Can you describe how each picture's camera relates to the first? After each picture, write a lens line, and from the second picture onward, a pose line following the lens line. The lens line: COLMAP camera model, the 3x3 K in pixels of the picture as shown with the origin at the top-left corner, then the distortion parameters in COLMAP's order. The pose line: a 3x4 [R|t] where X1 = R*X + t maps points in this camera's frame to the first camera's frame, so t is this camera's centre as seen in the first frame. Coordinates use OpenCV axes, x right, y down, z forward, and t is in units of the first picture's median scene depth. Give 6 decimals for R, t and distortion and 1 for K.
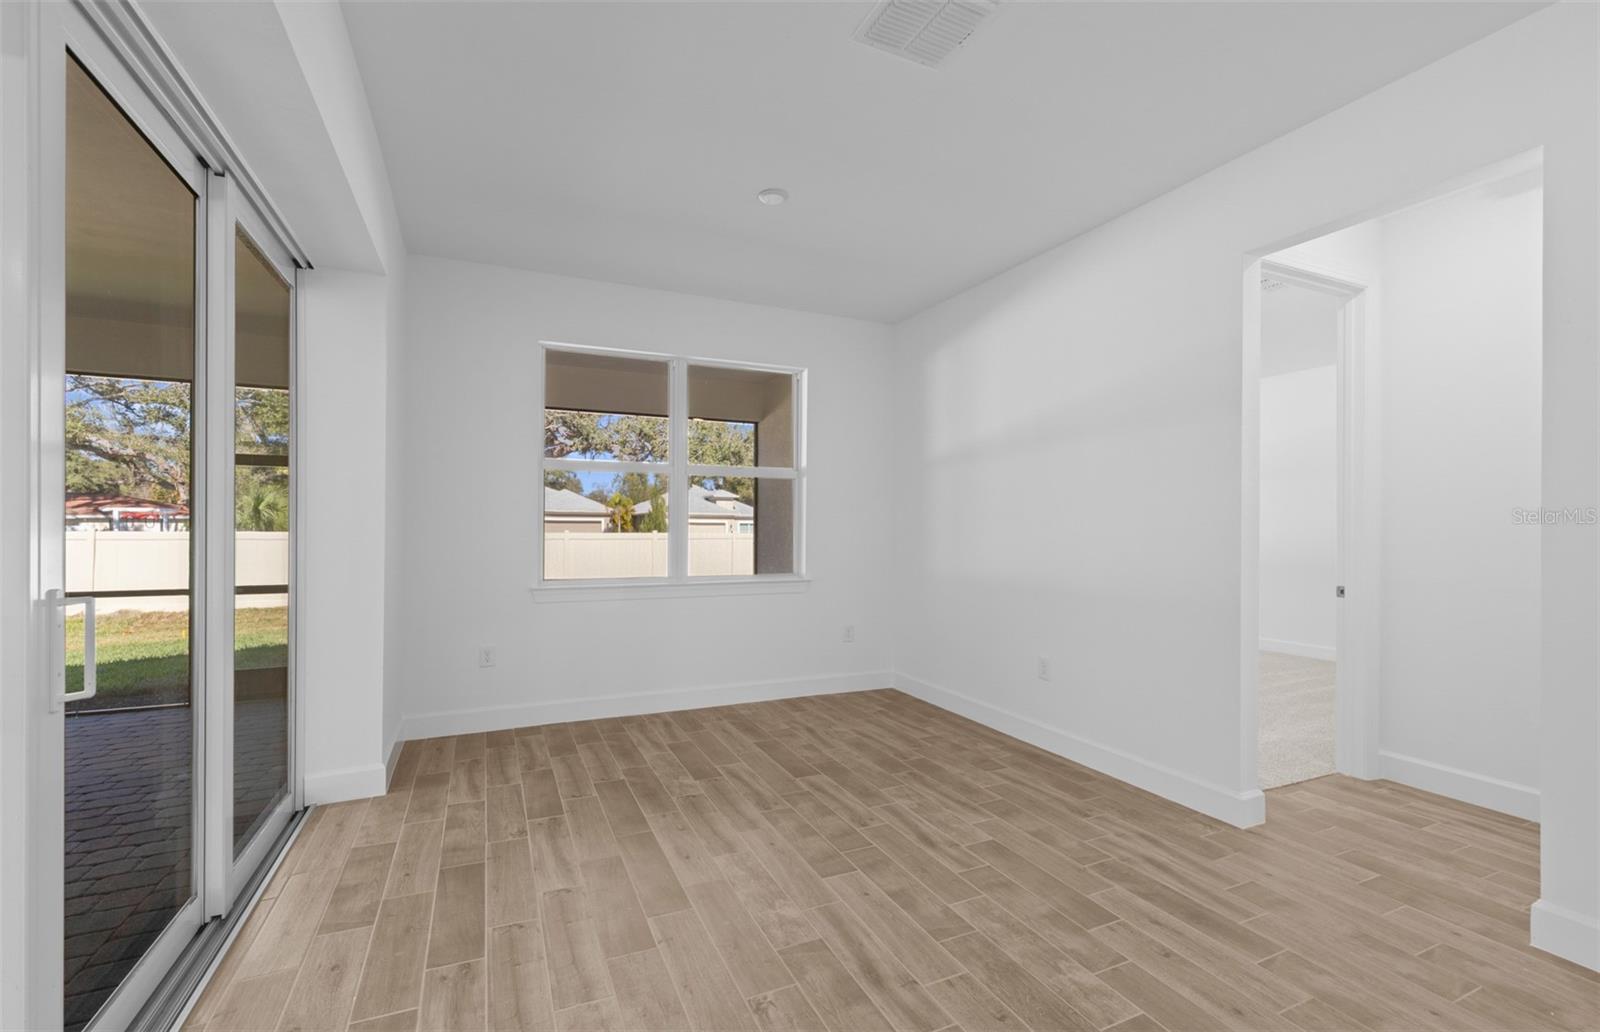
lens RADIAL K [[677.8, 0, 794.1], [0, 677.8, 530.4], [0, 0, 1]] dist [0.003076, 0.000208]
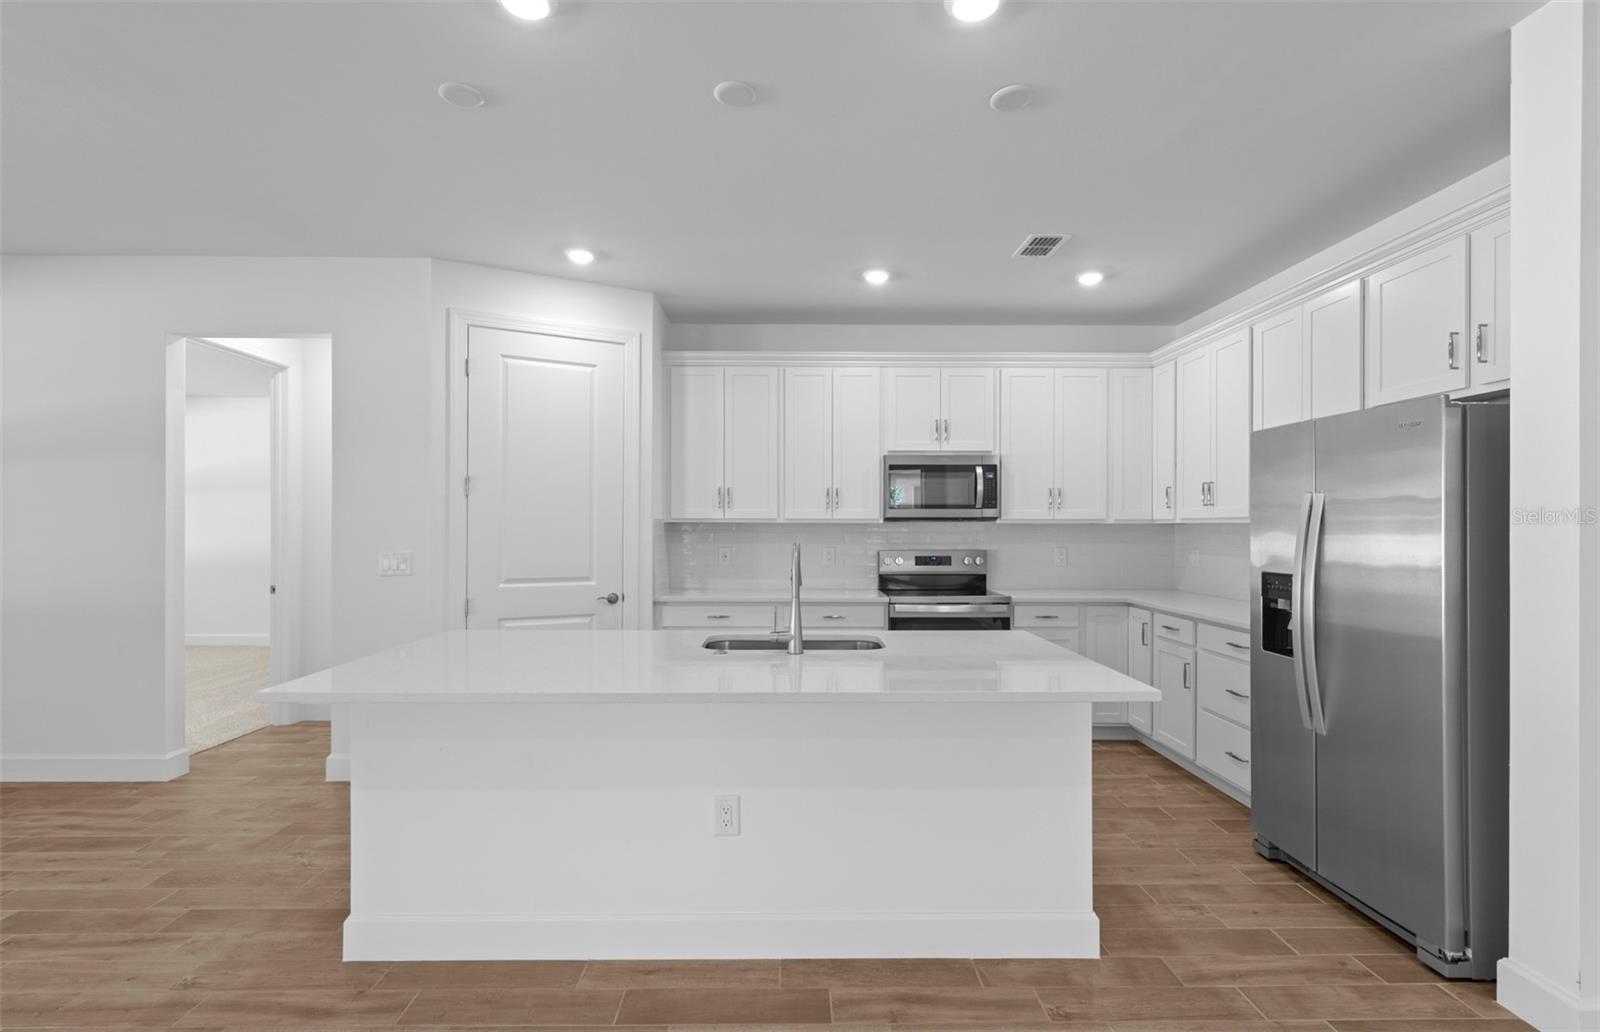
lens RADIAL K [[739.0, 0, 794.7], [0, 739.0, 527.0], [0, 0, 1]] dist [0.003109, -0.000044]
pose [[0.407739, -0.006831, 0.913073, -0.102616], [0.004754, 0.999974, 0.005359, -0.034096], [-0.913086, 0.002156, 0.407761, -0.508150]]
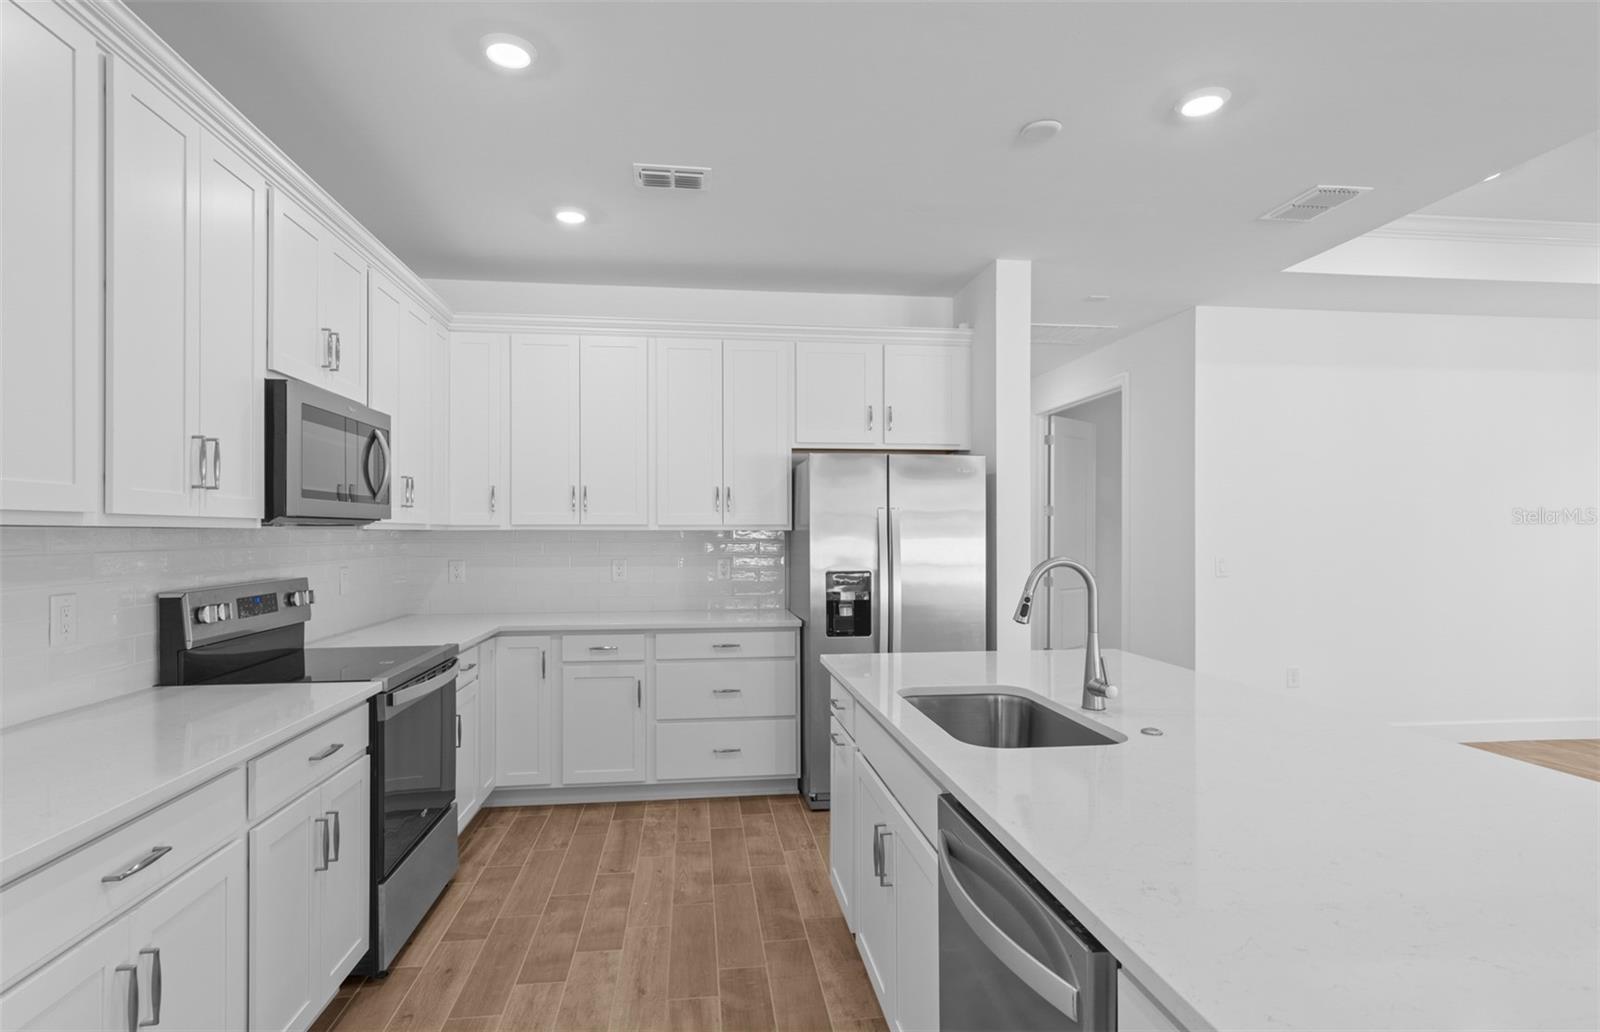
lens RADIAL K [[811.3, 0, 792.8], [0, 811.3, 527.7], [0, 0, 1]] dist [0.000634, -0.000094]
pose [[-0.954177, -0.004891, 0.299204, 0.586201], [-0.005173, 0.999987, -0.000151, -0.035943], [-0.299199, -0.001692, -0.954189, 0.405614]]
